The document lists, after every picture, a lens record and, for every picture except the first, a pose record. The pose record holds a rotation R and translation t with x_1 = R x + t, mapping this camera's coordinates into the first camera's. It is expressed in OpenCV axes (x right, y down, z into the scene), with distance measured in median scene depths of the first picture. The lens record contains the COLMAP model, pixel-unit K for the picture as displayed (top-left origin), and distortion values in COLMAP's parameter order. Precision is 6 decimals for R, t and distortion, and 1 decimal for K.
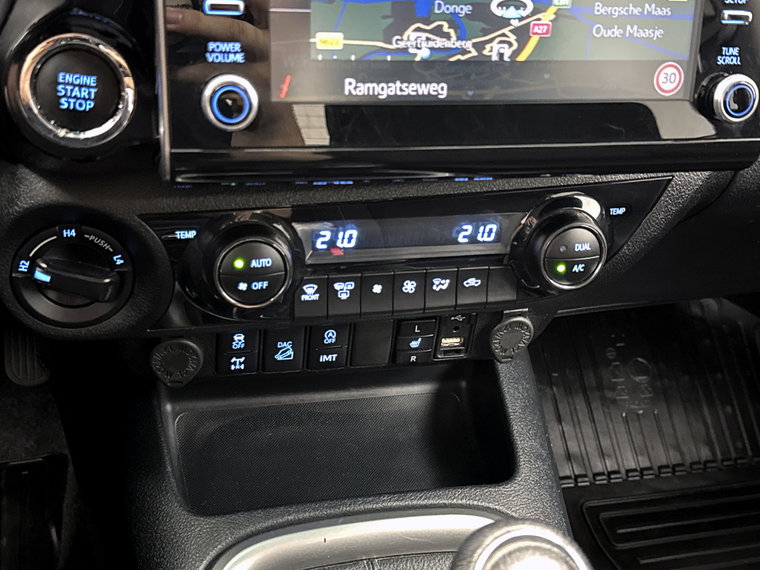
lens RADIAL K [[957.6, 0, 386.6], [0, 957.6, 296.8], [0, 0, 1]] dist [0.103899, 0.000000]
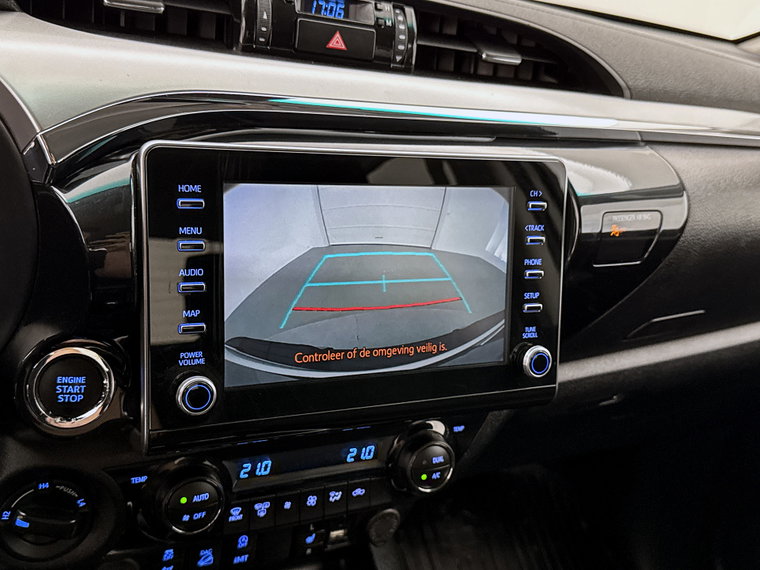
lens RADIAL K [[834.7, 0, 379.5], [0, 834.7, 288.0], [0, 0, 1]] dist [0.092565, 0.000000]
pose [[0.980923, -0.032708, 0.191627, -0.090835], [0.065622, 0.983596, -0.168027, -0.092501], [-0.182987, 0.177397, 0.966978, -0.158181]]
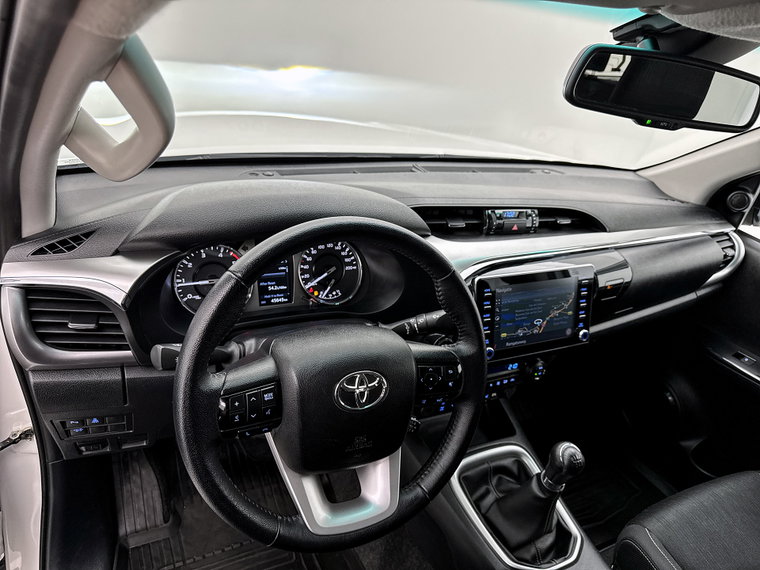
lens RADIAL K [[527.0, 0, 359.2], [0, 527.0, 290.8], [0, 0, 1]] dist [-0.010693, -0.006298]
pose [[0.984346, -0.076239, 0.158906, -0.762618], [0.089590, 0.992871, -0.078613, -0.241833], [-0.151780, 0.091619, 0.984159, -0.898948]]
